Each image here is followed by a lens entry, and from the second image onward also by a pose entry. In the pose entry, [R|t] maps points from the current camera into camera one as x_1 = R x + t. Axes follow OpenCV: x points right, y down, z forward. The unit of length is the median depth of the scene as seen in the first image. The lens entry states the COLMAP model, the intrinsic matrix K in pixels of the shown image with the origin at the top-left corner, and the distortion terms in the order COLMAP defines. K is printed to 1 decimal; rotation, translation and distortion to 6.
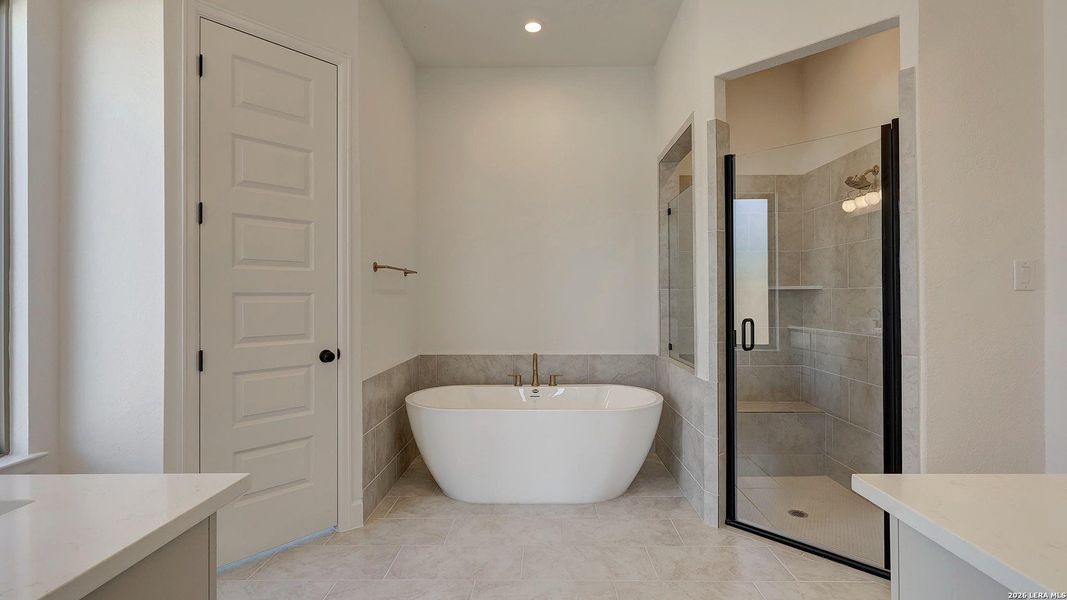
lens RADIAL K [[484.3, 0, 543.9], [0, 484.3, 292.9], [0, 0, 1]] dist [0.006881, 0.000740]
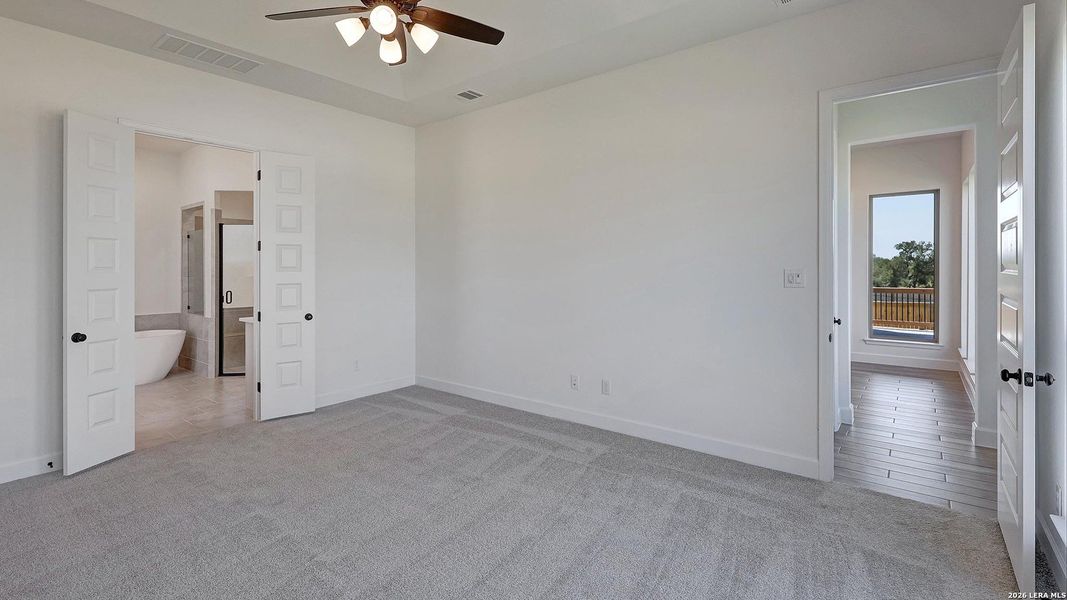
lens RADIAL K [[484.3, 0, 533.9], [0, 484.3, 266.0], [0, 0, 1]] dist [0.006881, 0.000740]
pose [[0.618794, 0.006082, 0.785530, -0.451911], [-0.003556, 0.999981, -0.004941, -0.054574], [-0.785545, 0.000265, 0.618804, -1.404470]]
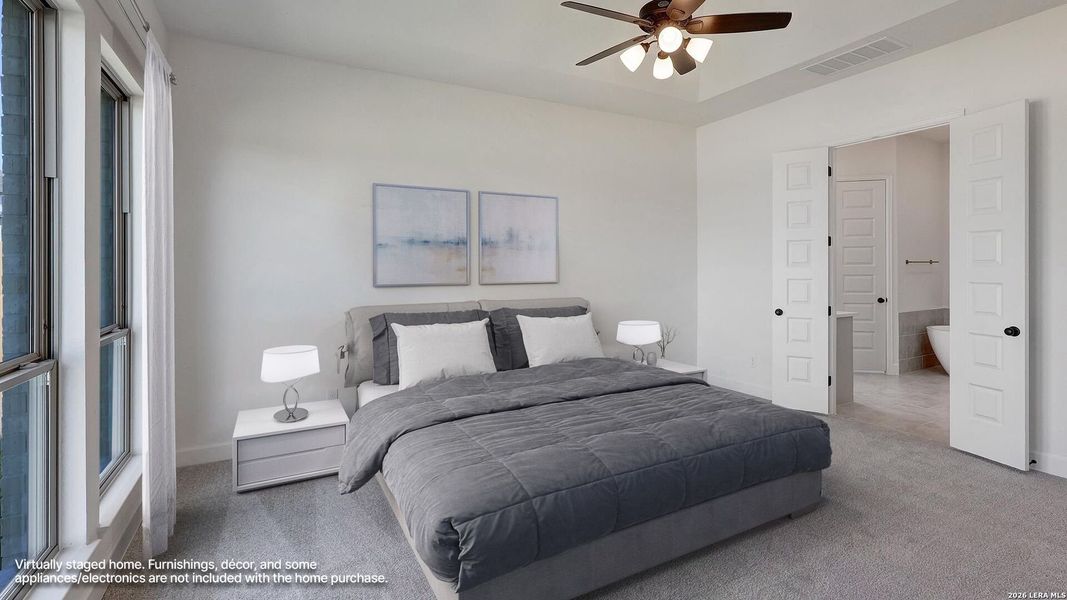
lens RADIAL K [[484.3, 0, 536.3], [0, 484.3, 263.4], [0, 0, 1]] dist [0.006881, 0.000740]
pose [[0.477145, -0.003028, -0.878819, 0.702788], [0.009411, 0.999954, 0.001664, -0.062002], [0.878774, -0.009065, 0.477152, -1.356475]]
